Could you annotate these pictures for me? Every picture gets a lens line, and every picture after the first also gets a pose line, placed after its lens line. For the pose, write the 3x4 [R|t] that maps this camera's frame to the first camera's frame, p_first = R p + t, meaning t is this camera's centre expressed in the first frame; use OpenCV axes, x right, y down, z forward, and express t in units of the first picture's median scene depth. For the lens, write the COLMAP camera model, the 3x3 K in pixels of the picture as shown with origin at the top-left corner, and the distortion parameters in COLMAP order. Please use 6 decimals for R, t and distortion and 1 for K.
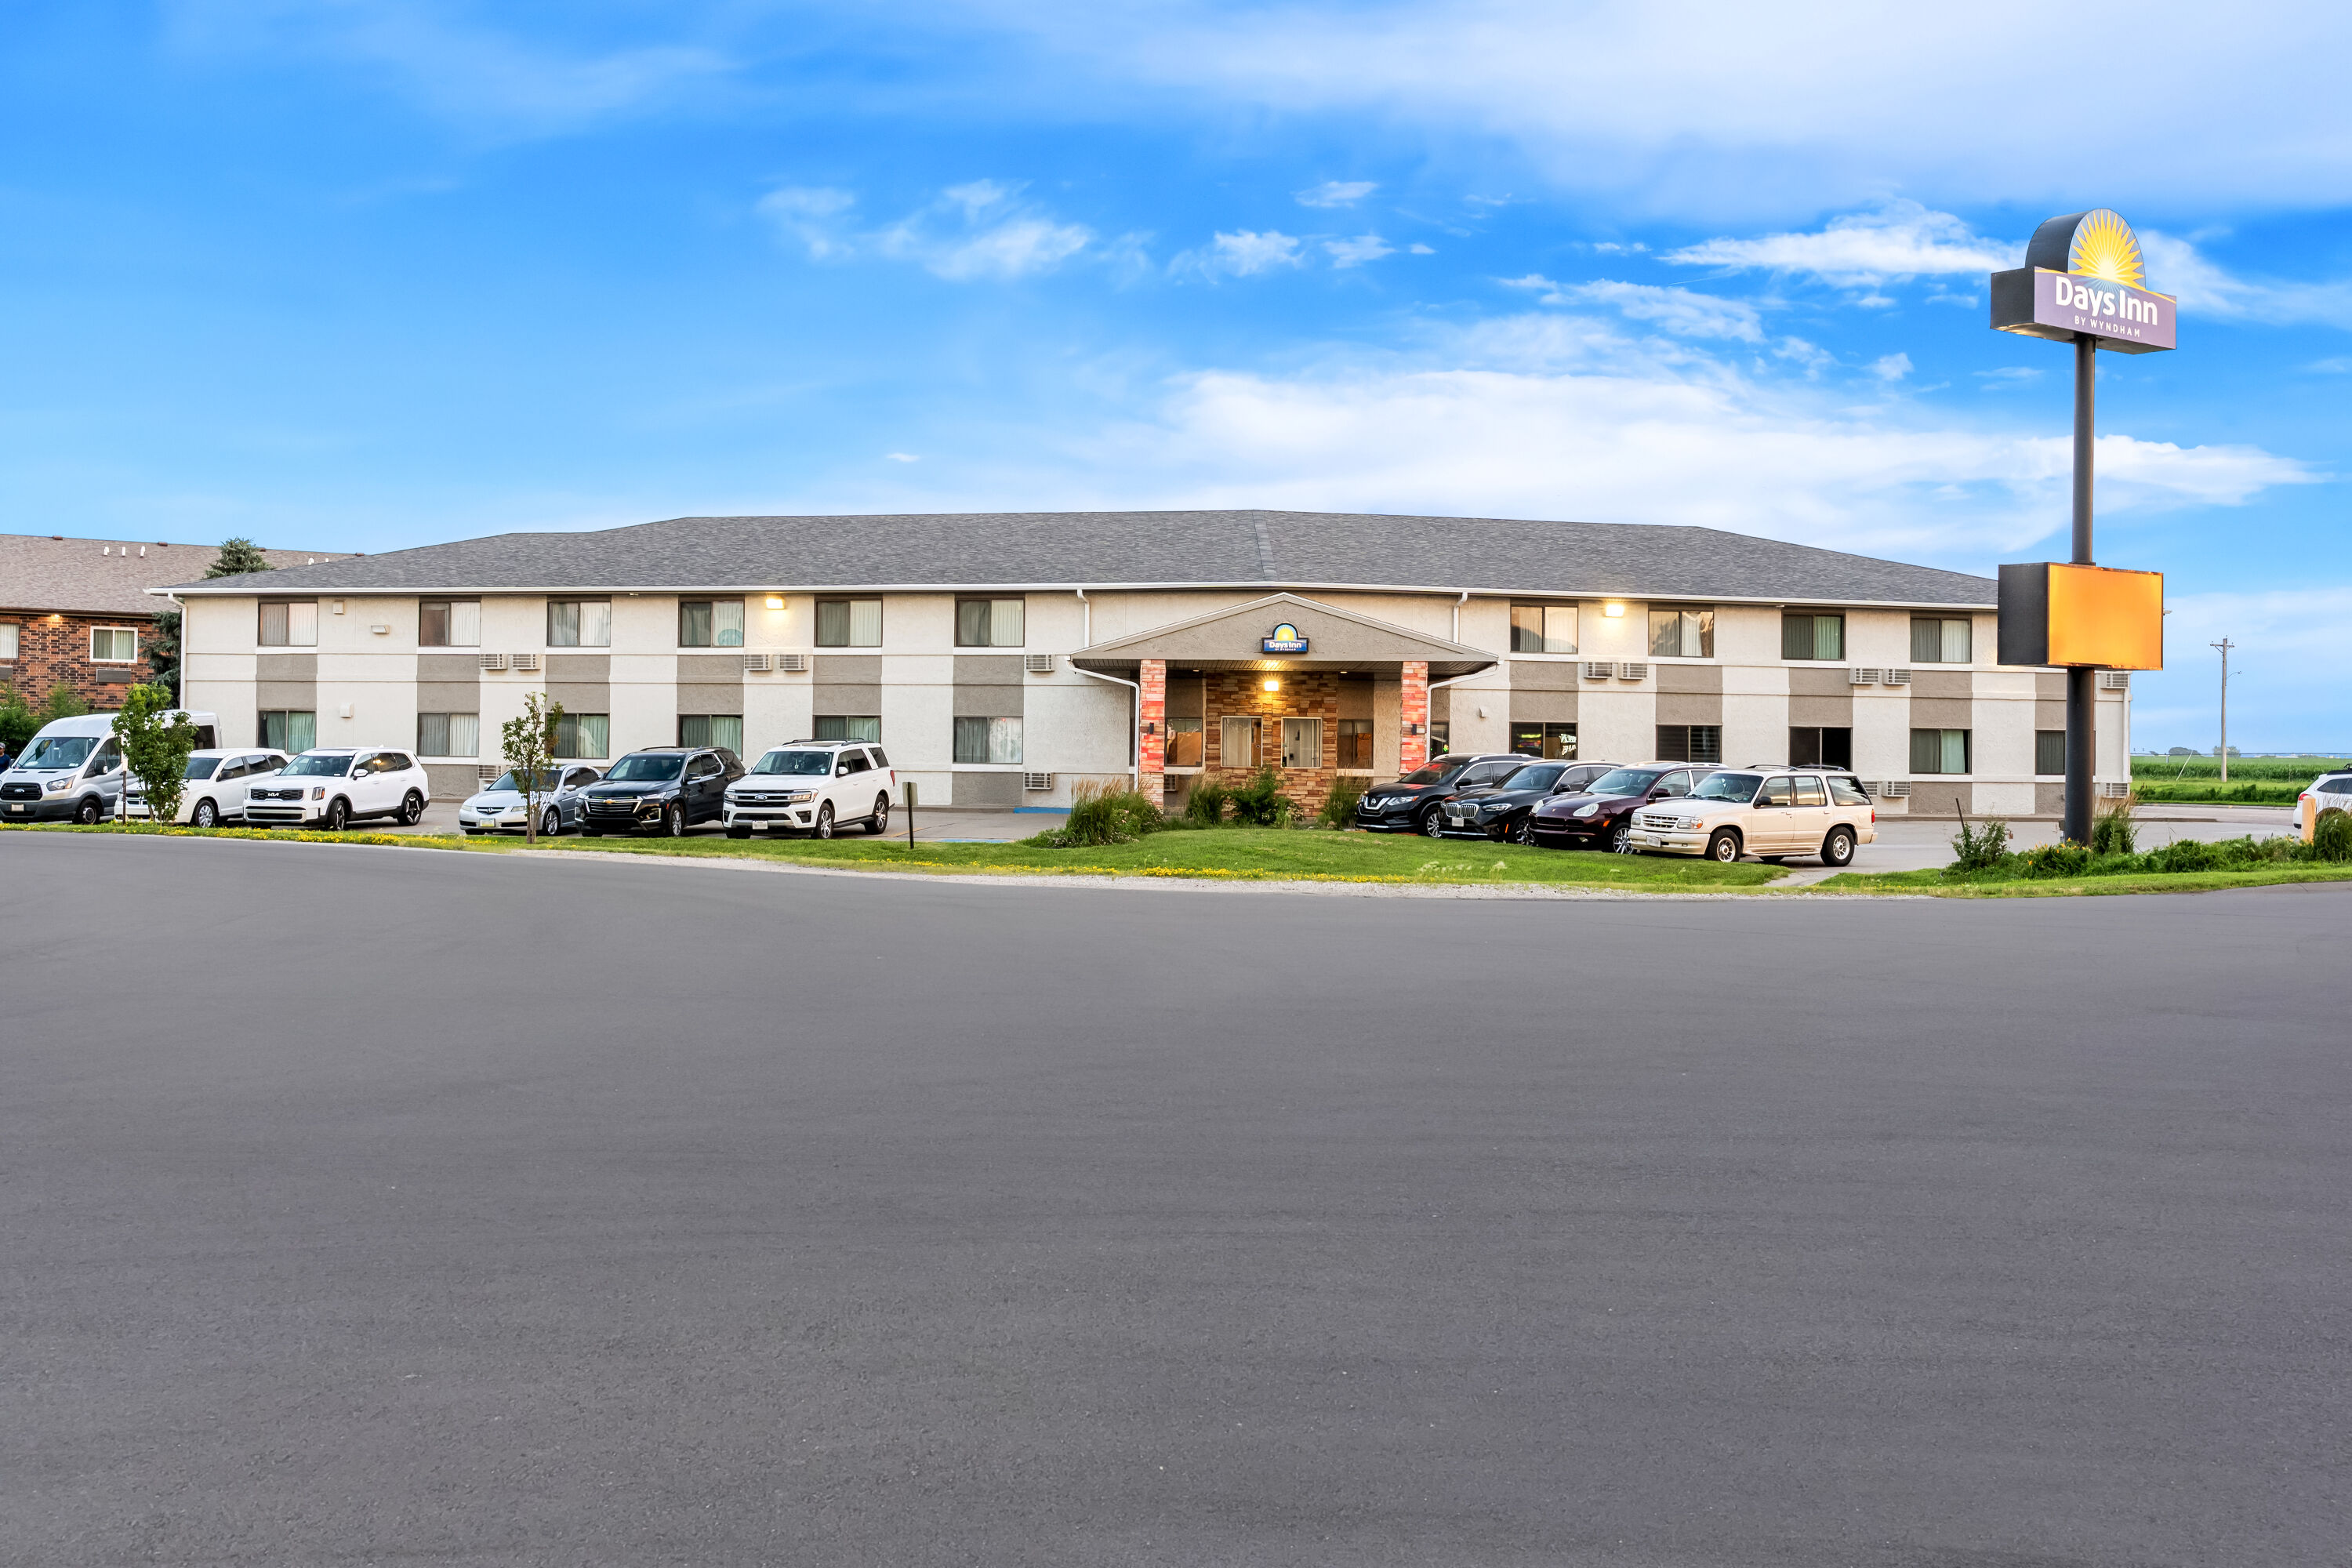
lens RADIAL K [[2586.6, 0, 1168.6], [0, 2586.6, 707.0], [0, 0, 1]] dist [-0.062929, 0.005791]
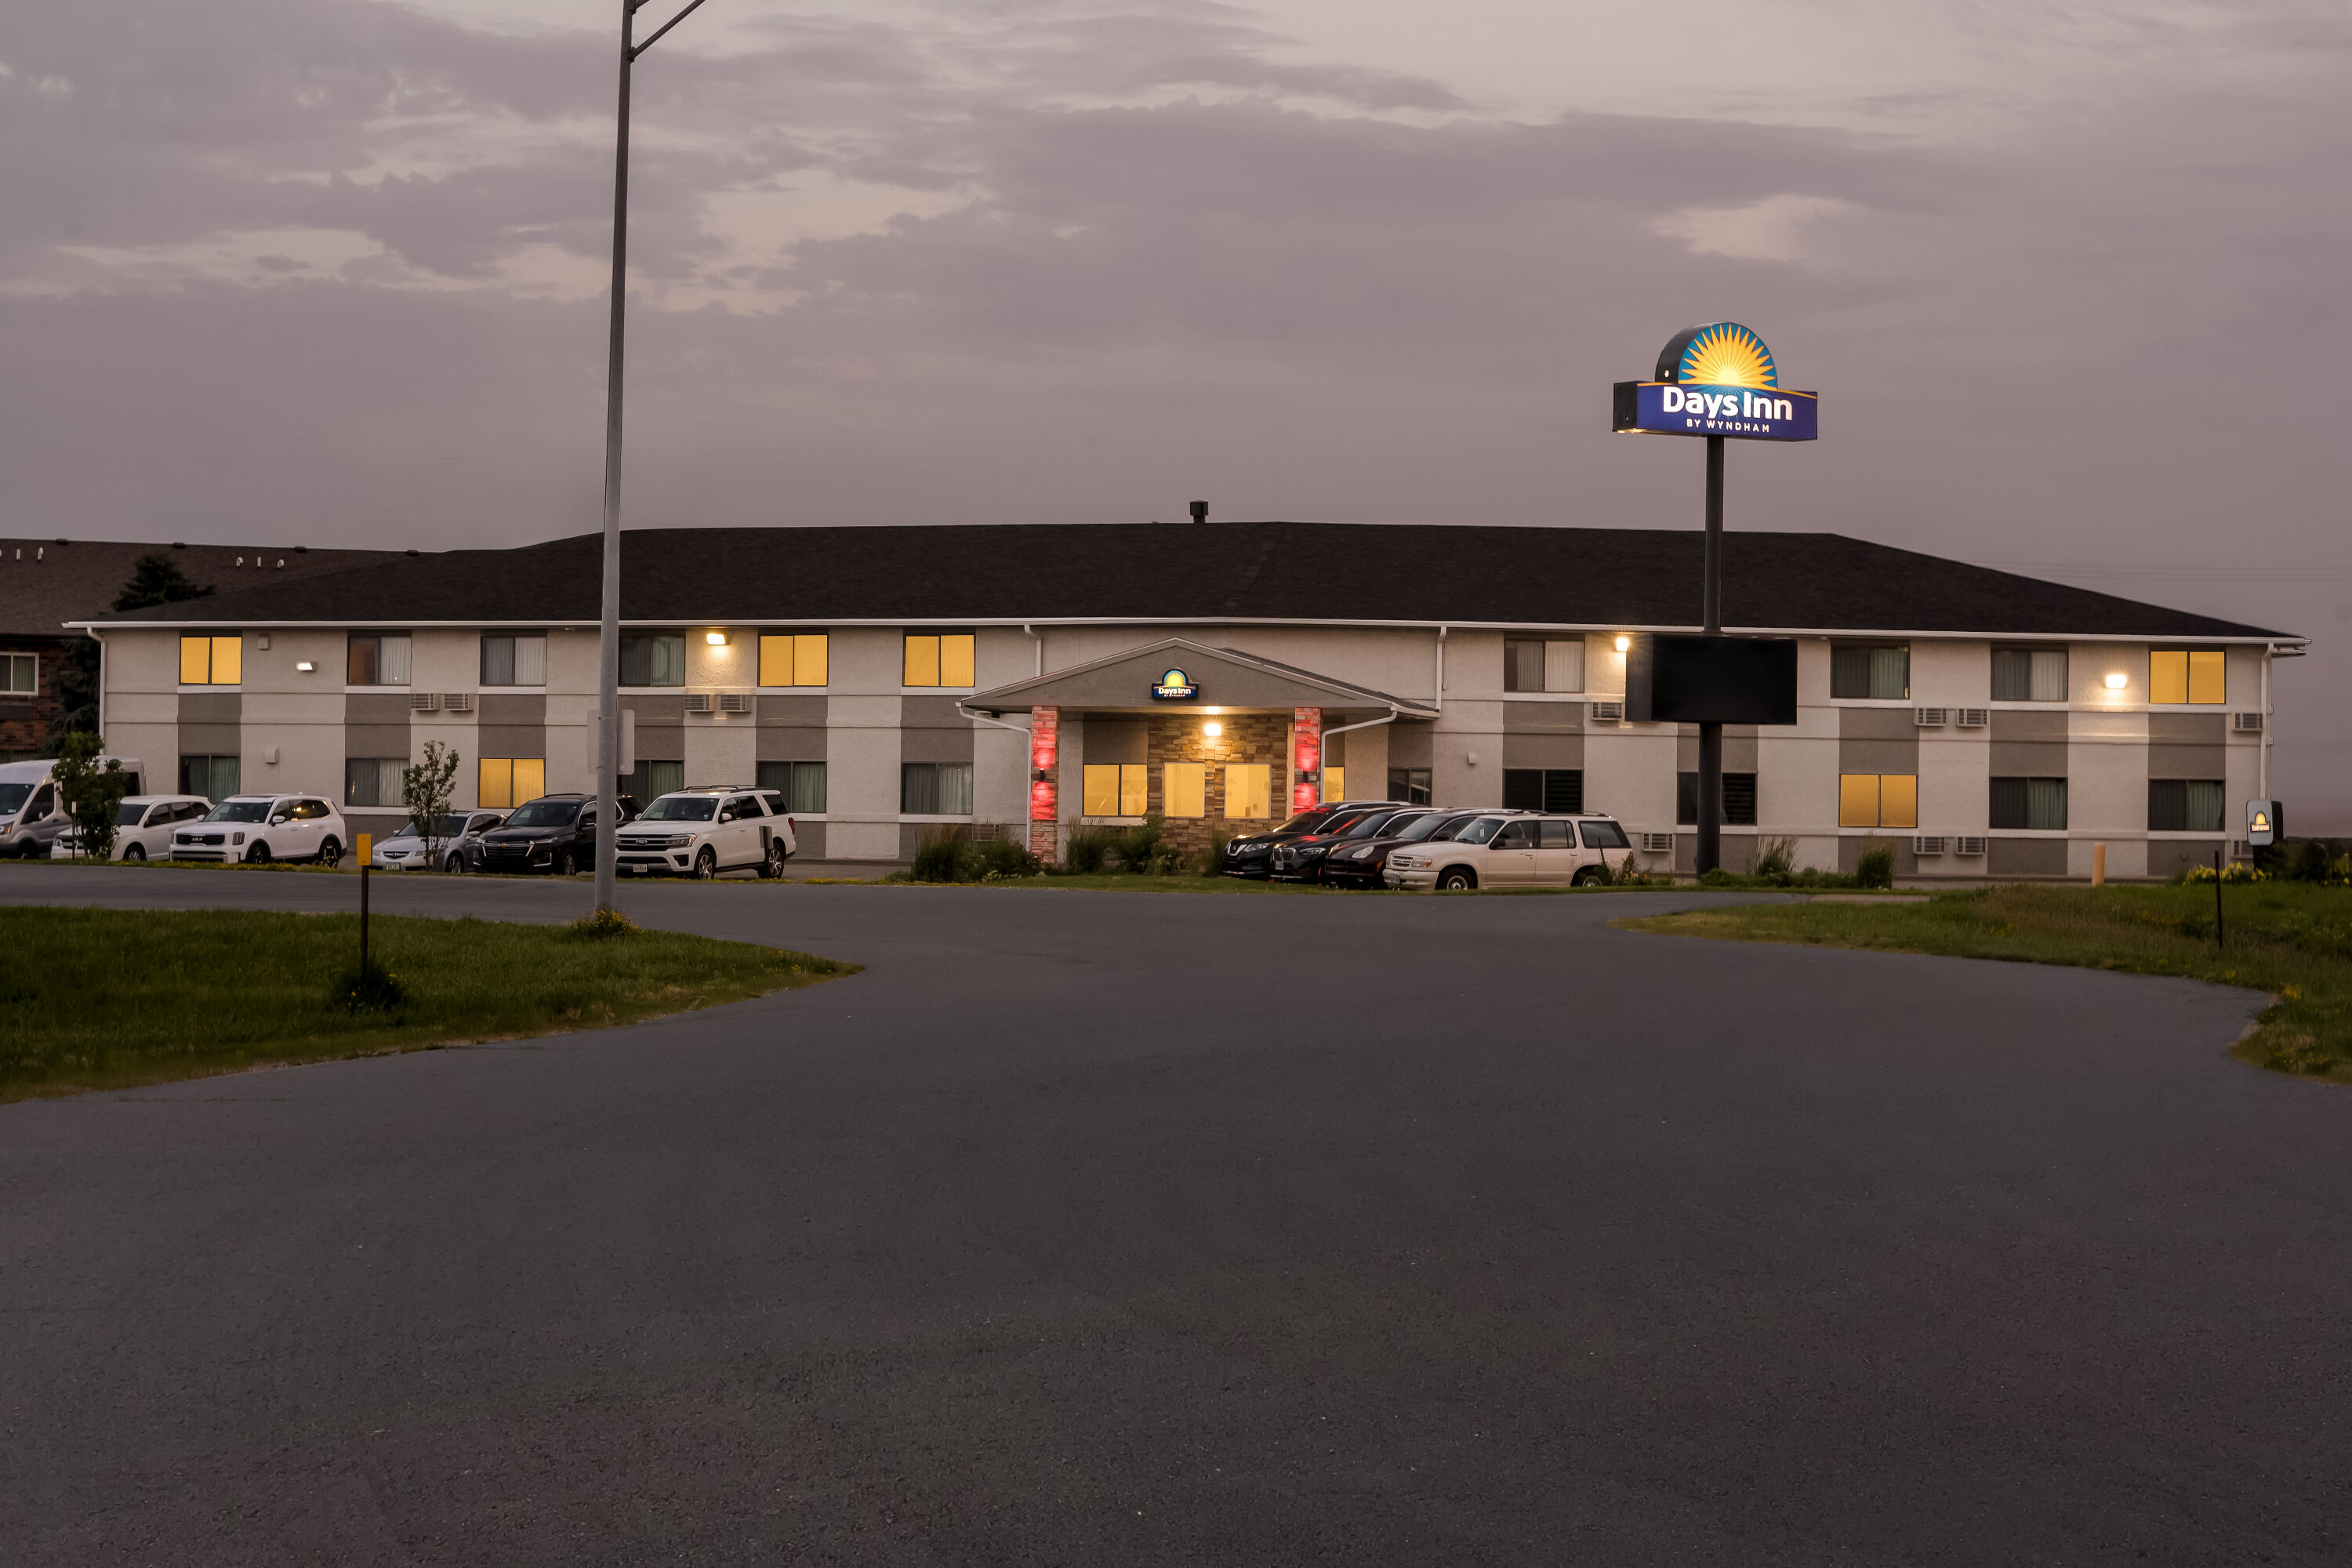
lens RADIAL K [[5407.9, 0, 1176.0], [0, 5407.9, 784.0], [0, 0, 1]] dist [-0.467236, 0.194804]
pose [[0.988546, 0.001175, -0.150914, 0.350847], [0.000306, 0.999952, 0.009788, -0.008645], [0.150918, -0.009722, 0.988498, -1.020168]]
